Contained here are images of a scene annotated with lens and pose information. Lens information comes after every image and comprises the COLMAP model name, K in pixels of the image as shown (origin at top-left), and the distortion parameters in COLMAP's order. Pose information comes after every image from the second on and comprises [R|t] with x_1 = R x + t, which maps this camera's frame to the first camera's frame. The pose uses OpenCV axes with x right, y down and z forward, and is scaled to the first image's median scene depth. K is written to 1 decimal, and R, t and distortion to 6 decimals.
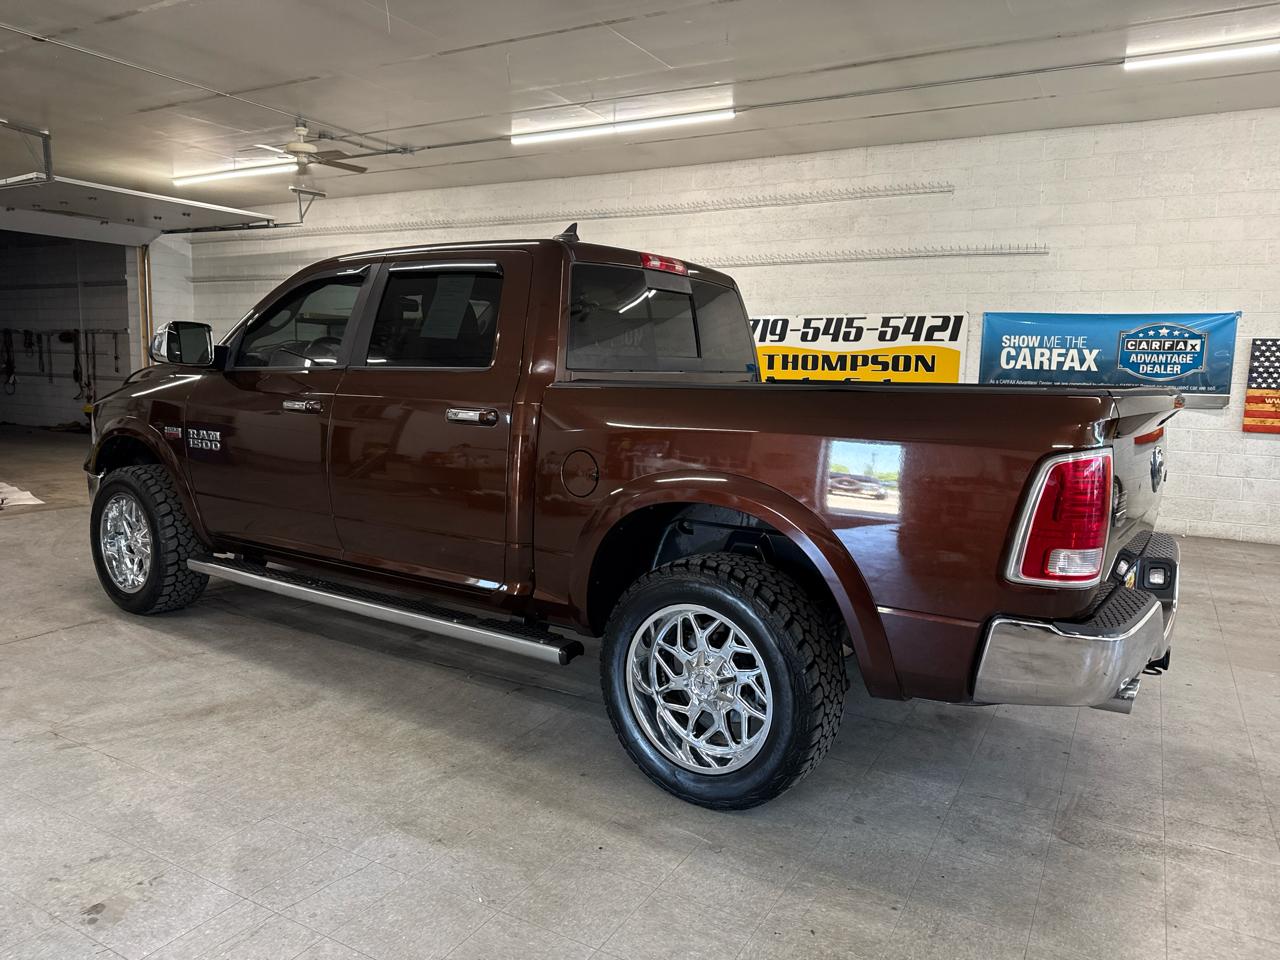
lens RADIAL K [[891.7, 0, 634.7], [0, 891.7, 483.8], [0, 0, 1]] dist [0.090627, -0.128310]
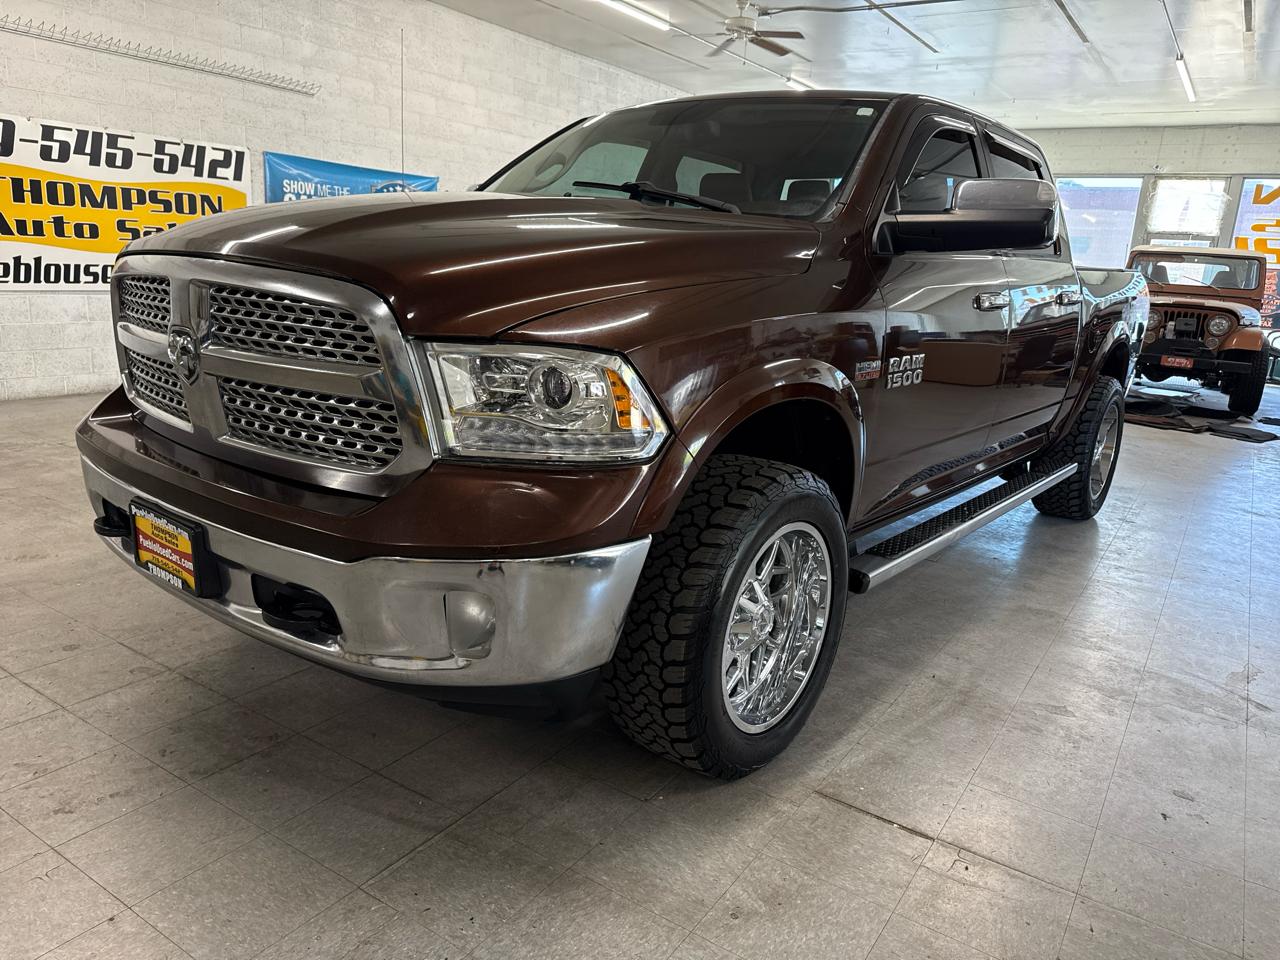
lens RADIAL K [[914.4, 0, 631.6], [0, 914.4, 479.6], [0, 0, 1]] dist [-0.000964, -0.003286]
pose [[0.073009, -0.254668, 0.964269, -0.526542], [0.076144, 0.965450, 0.249215, -0.069008], [-0.994420, 0.055228, 0.089878, 0.545265]]
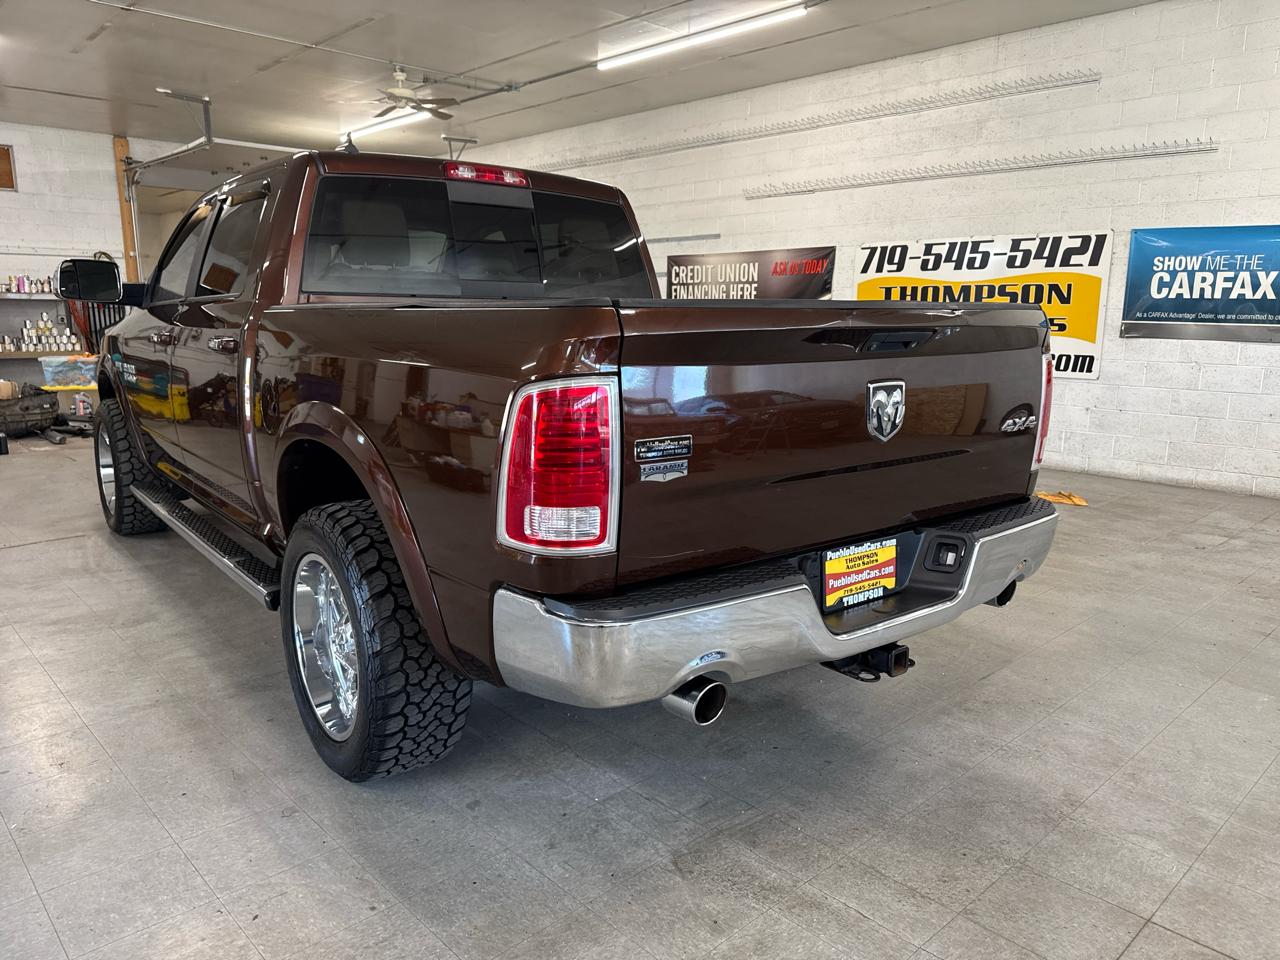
lens RADIAL K [[911.1, 0, 636.6], [0, 911.1, 485.1], [0, 0, 1]] dist [-0.000339, 0.003558]
pose [[0.955861, 0.041570, -0.290862, 0.198638], [-0.025110, 0.997877, 0.060096, 0.002400], [0.292743, -0.050140, 0.954876, 0.069277]]
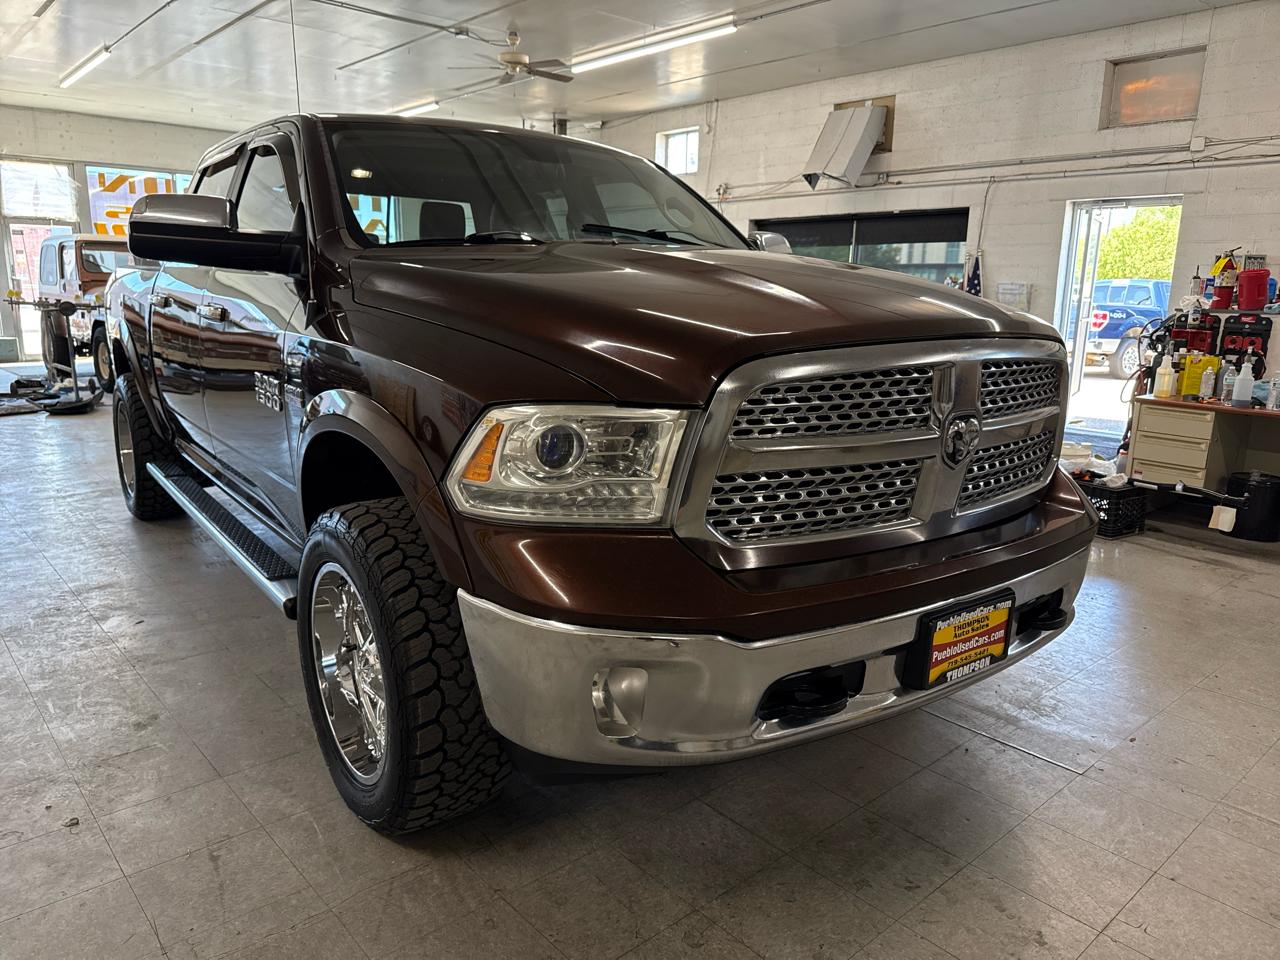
lens RADIAL K [[915.4, 0, 652.3], [0, 915.4, 478.3], [0, 0, 1]] dist [0.006992, -0.006486]
pose [[-0.950025, -0.103964, 0.294352, -0.306683], [0.000676, 0.942227, 0.334975, -0.115457], [-0.312172, 0.318434, -0.895069, 0.893069]]
